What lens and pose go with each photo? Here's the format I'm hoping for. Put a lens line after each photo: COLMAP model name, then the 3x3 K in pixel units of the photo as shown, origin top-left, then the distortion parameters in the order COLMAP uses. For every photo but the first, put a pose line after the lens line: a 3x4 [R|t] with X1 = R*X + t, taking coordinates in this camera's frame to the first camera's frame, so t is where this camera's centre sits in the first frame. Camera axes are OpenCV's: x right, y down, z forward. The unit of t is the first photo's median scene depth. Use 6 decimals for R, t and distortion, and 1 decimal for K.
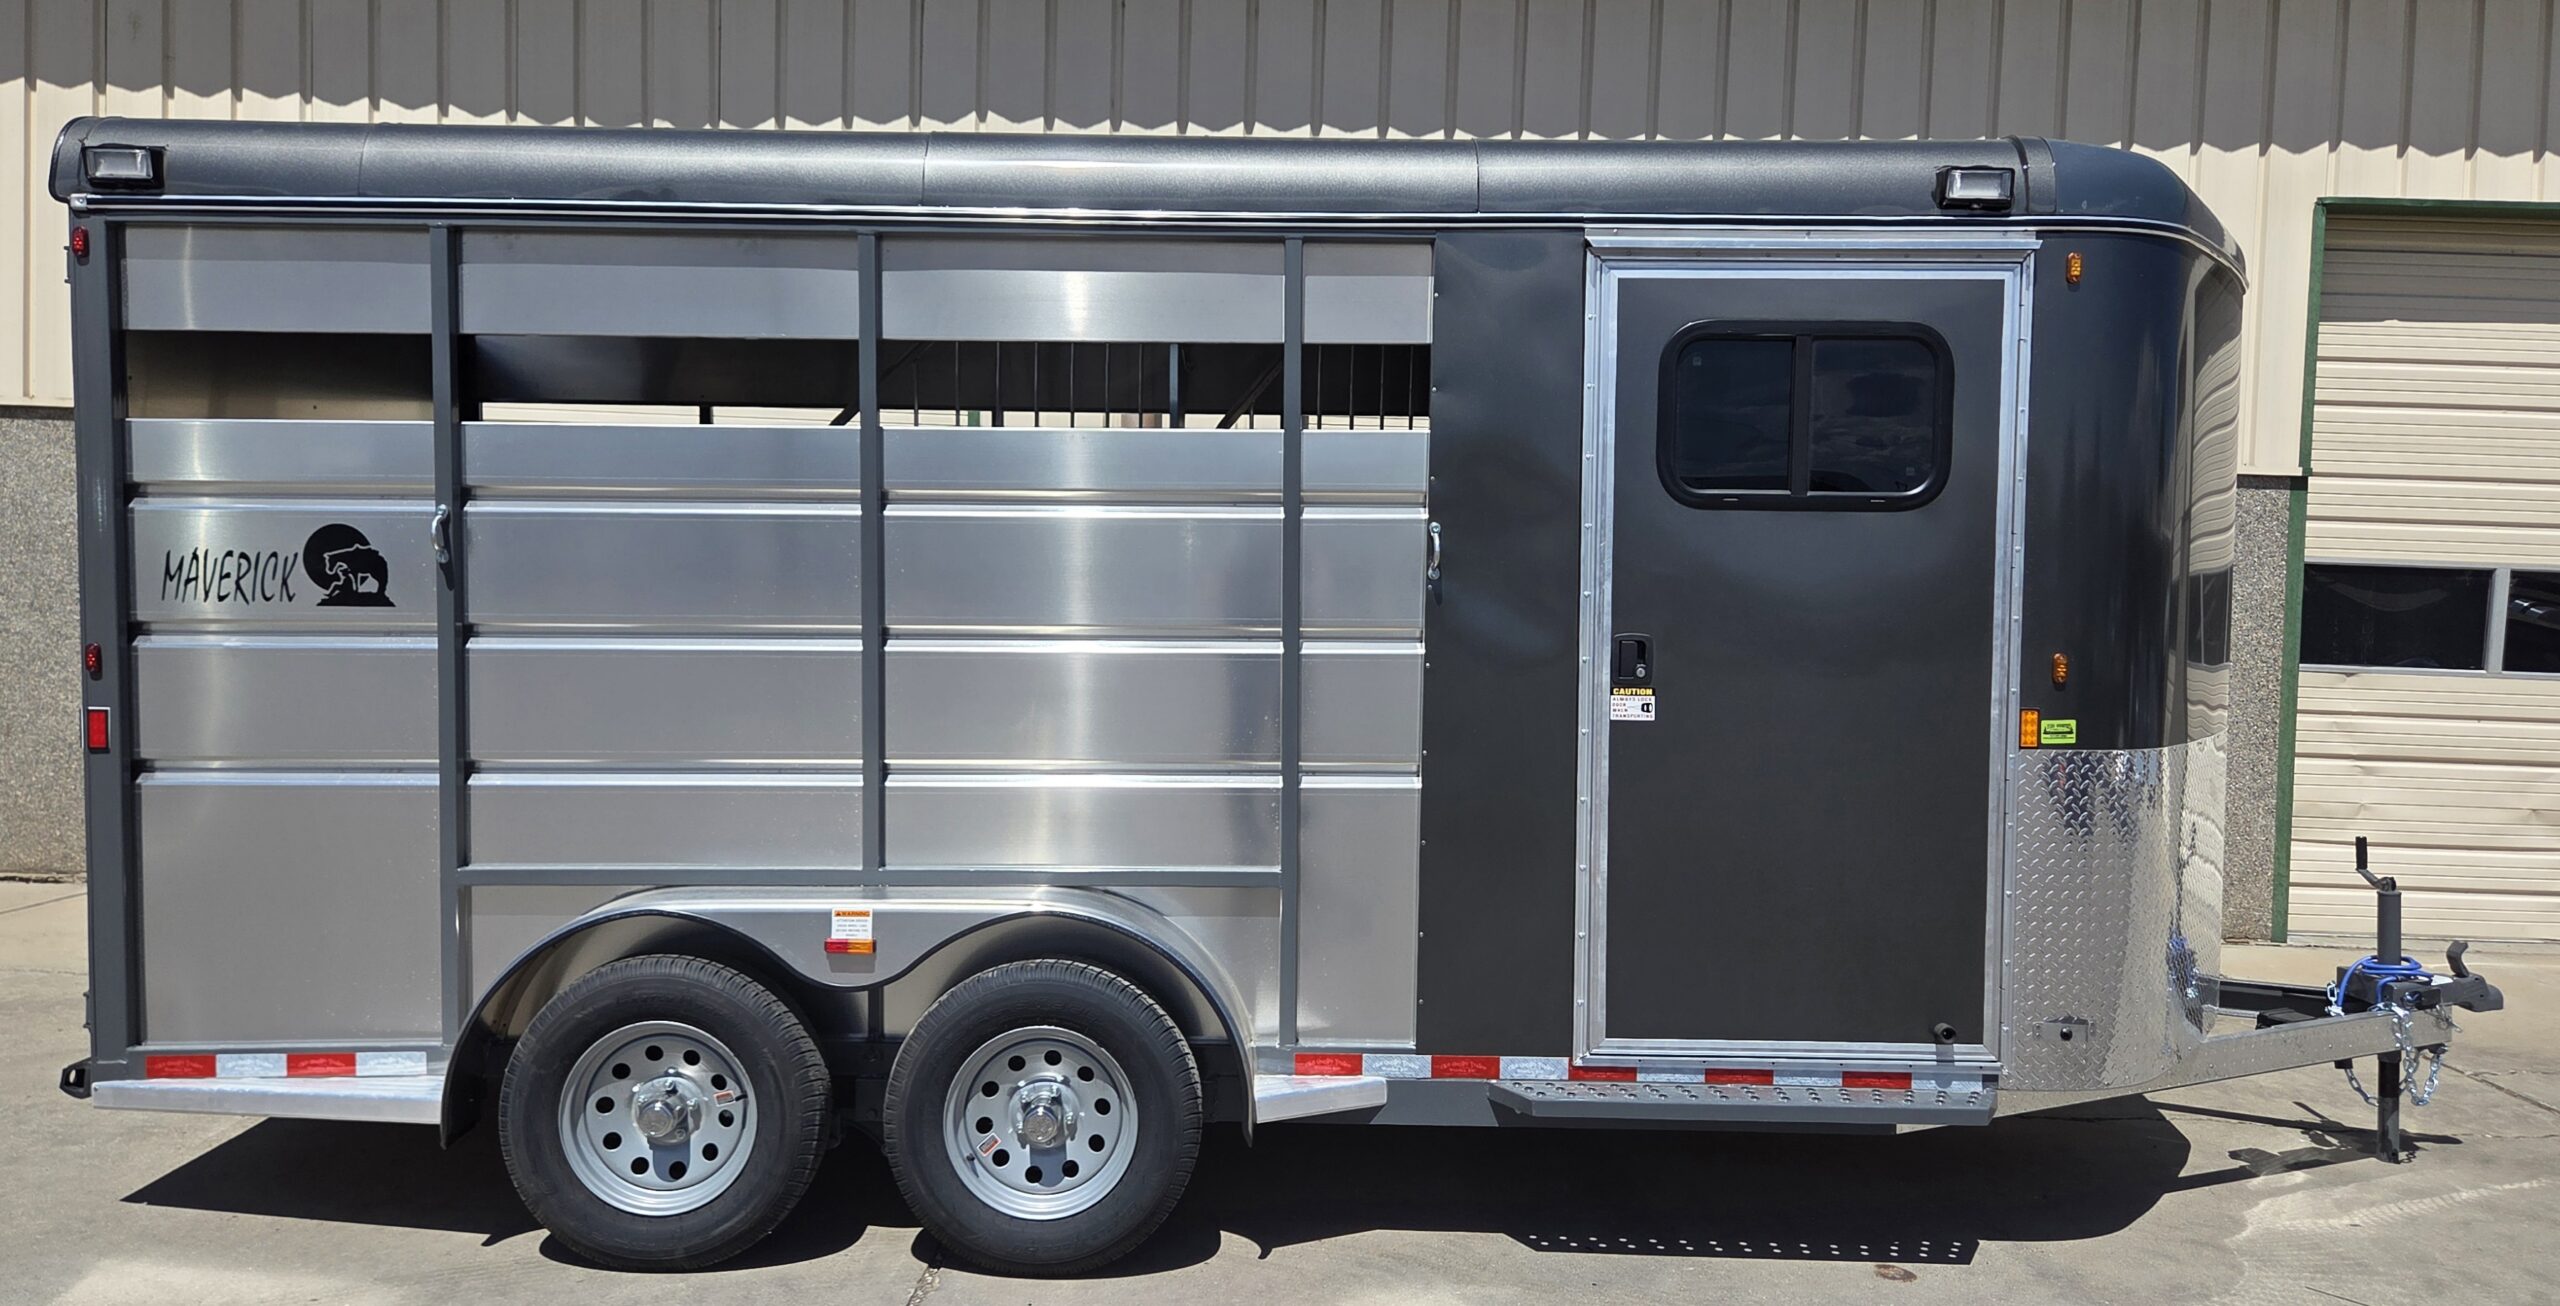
lens RADIAL K [[1782.1, 0, 1269.7], [0, 1782.1, 661.0], [0, 0, 1]] dist [0.068066, -0.022134]
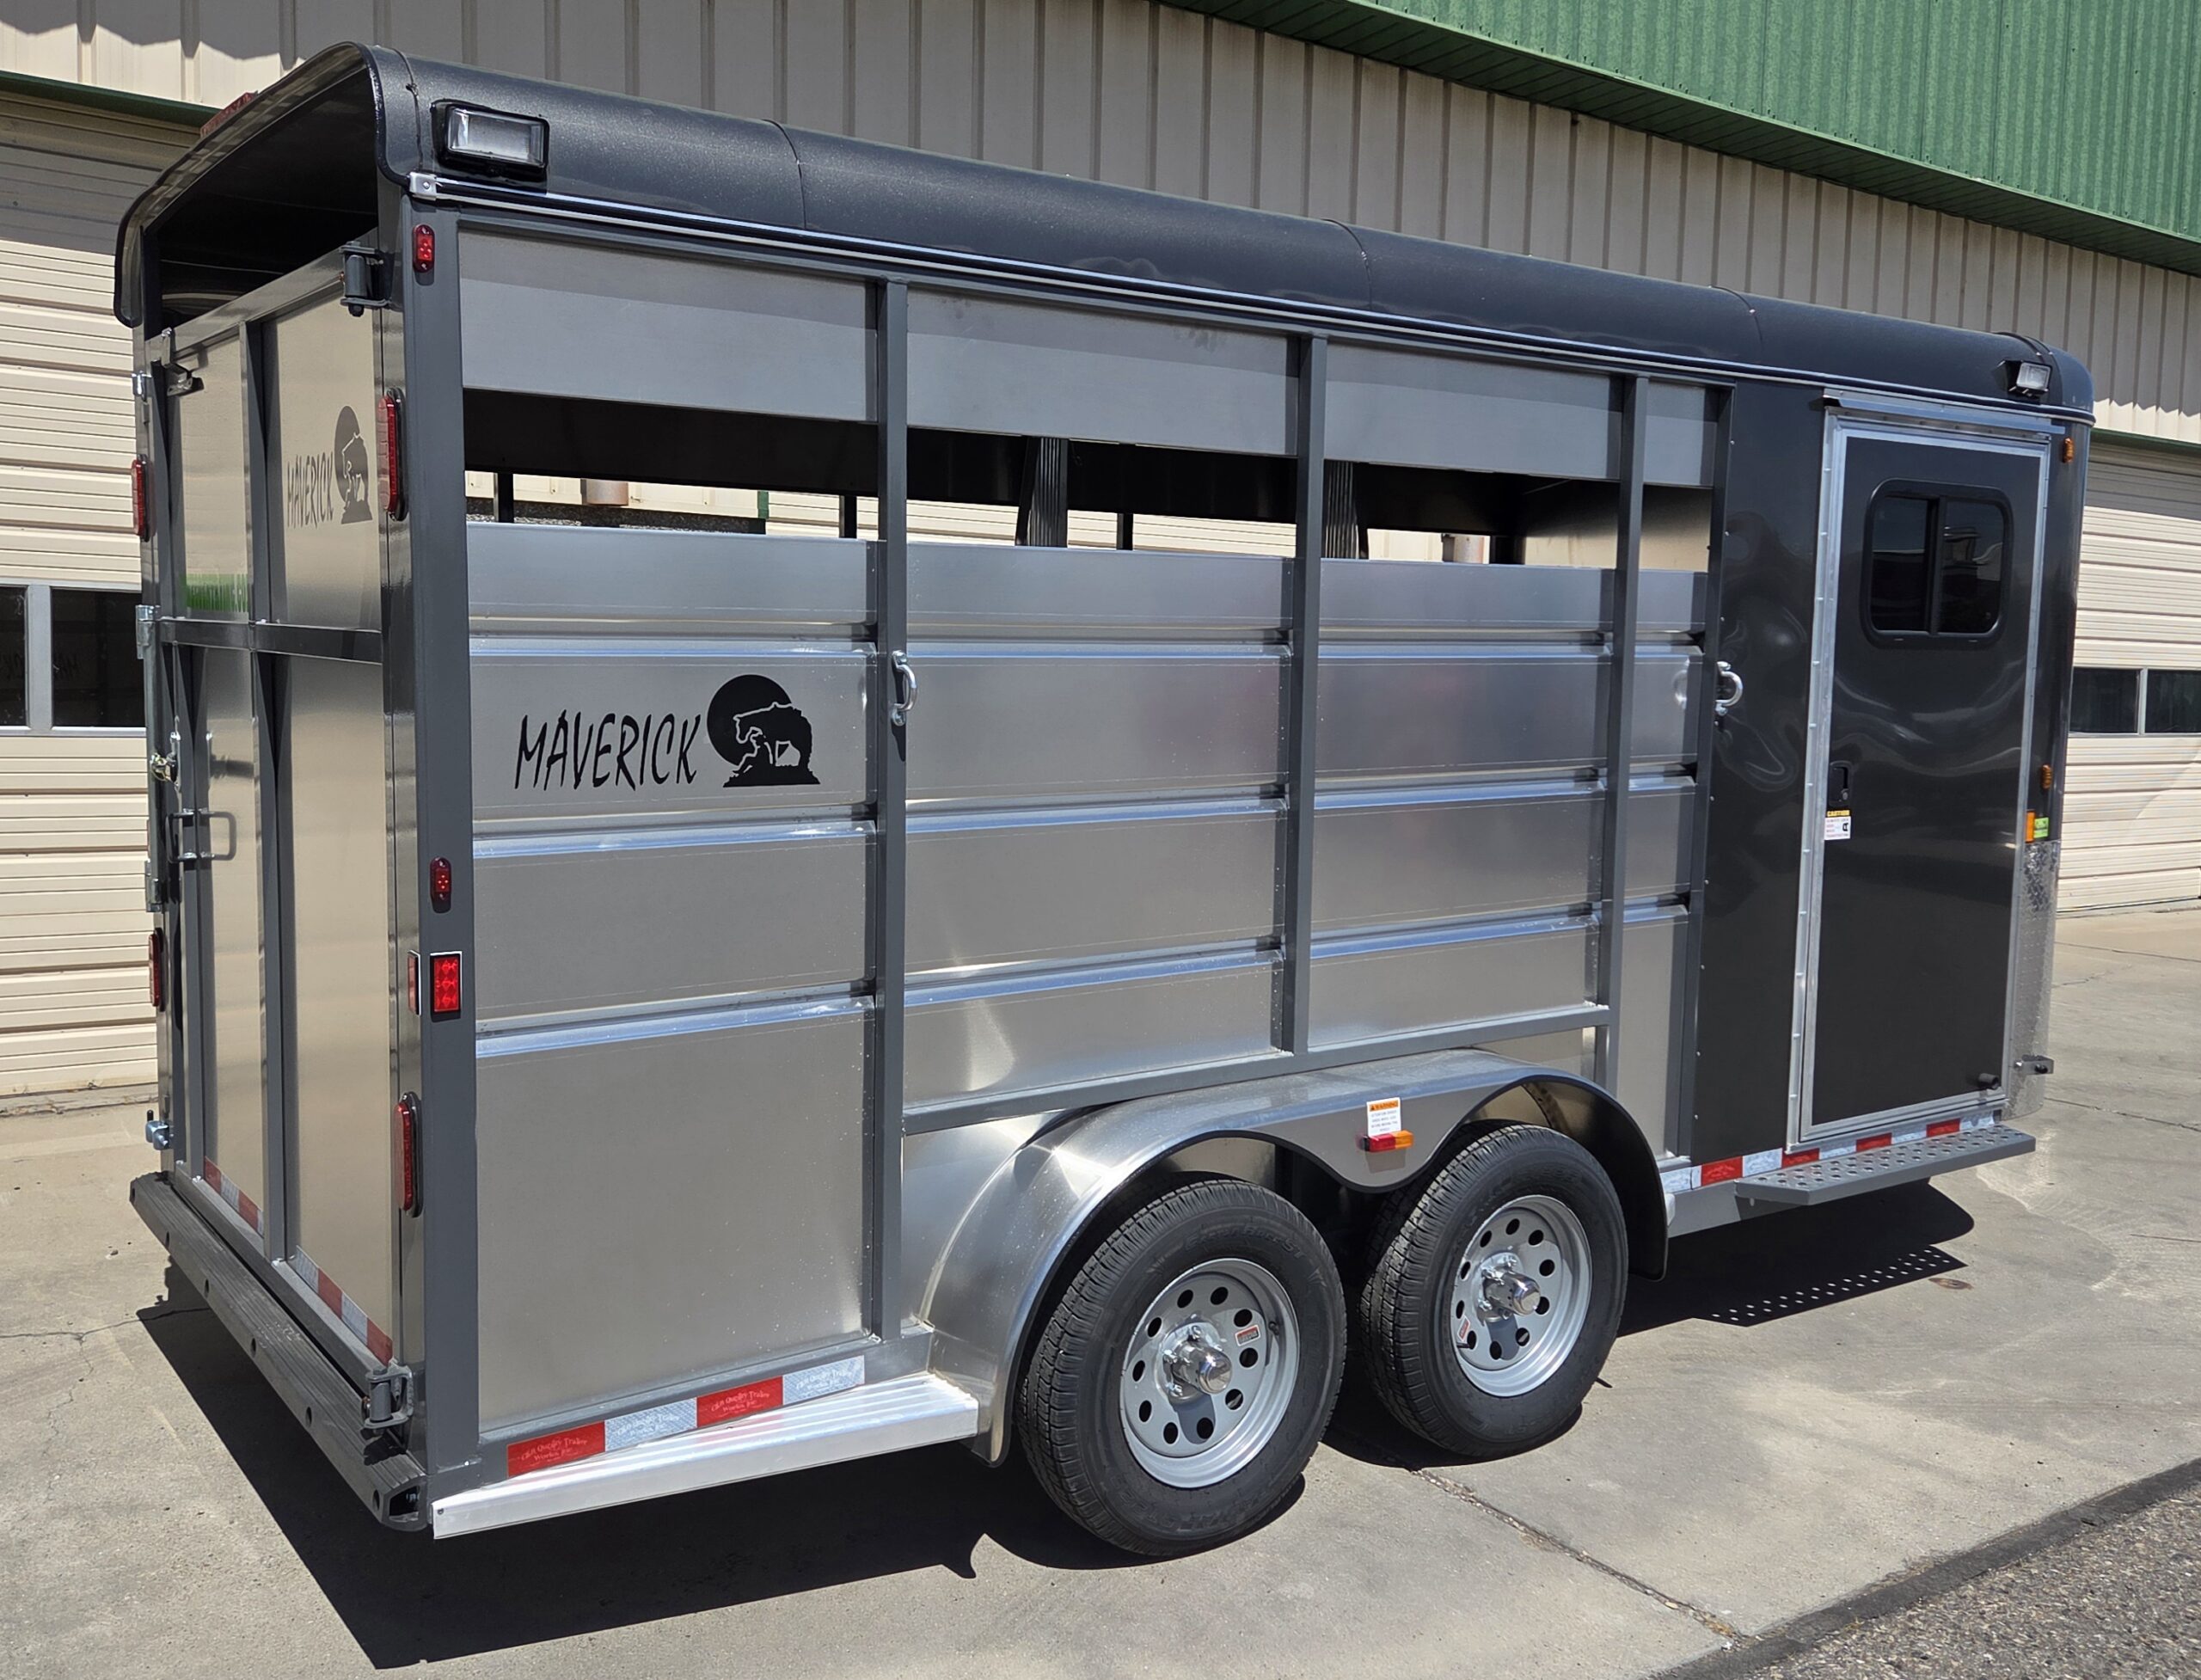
lens RADIAL K [[1871.7, 0, 1097.6], [0, 1871.7, 825.6], [0, 0, 1]] dist [0.087619, -0.062320]
pose [[0.824979, -0.054235, 0.562555, -0.854285], [0.021585, 0.997682, 0.064530, -0.062413], [-0.564751, -0.041093, 0.824238, 0.297908]]
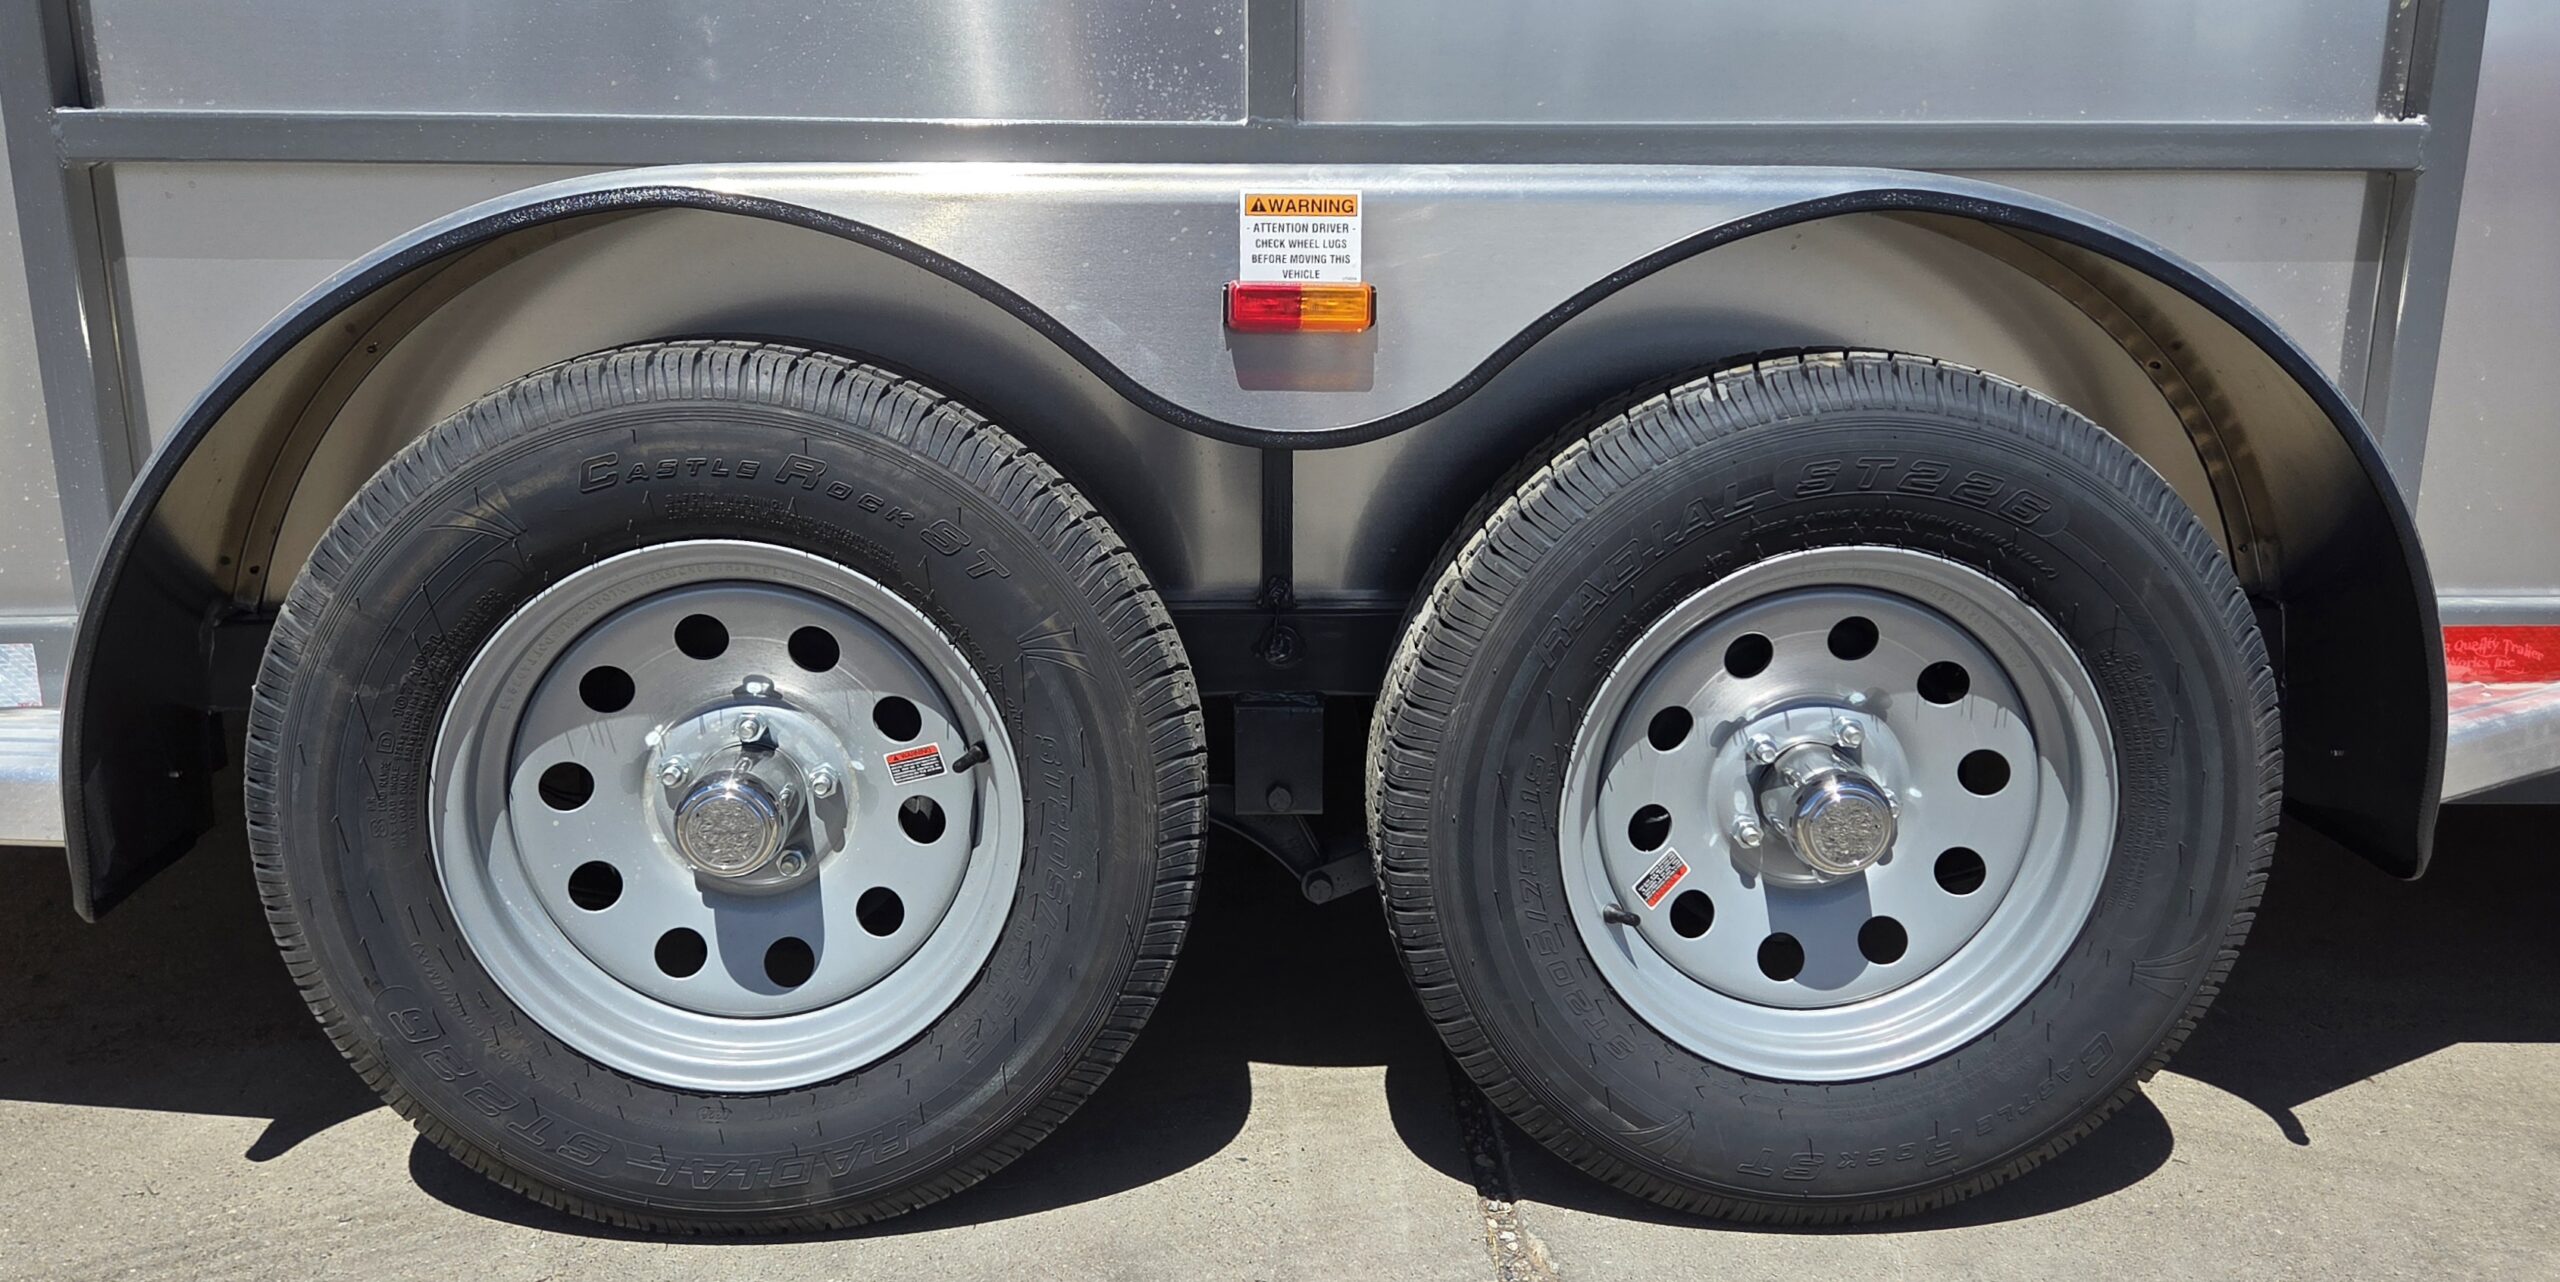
lens RADIAL K [[1871.6, 0, 1278.2], [0, 1871.6, 592.2], [0, 0, 1]] dist [0.043139, -0.001975]
pose [[0.998501, -0.014565, 0.052767, -0.249745], [0.005686, 0.986334, 0.164658, 0.150439], [-0.054445, -0.164111, 0.984938, 0.641314]]
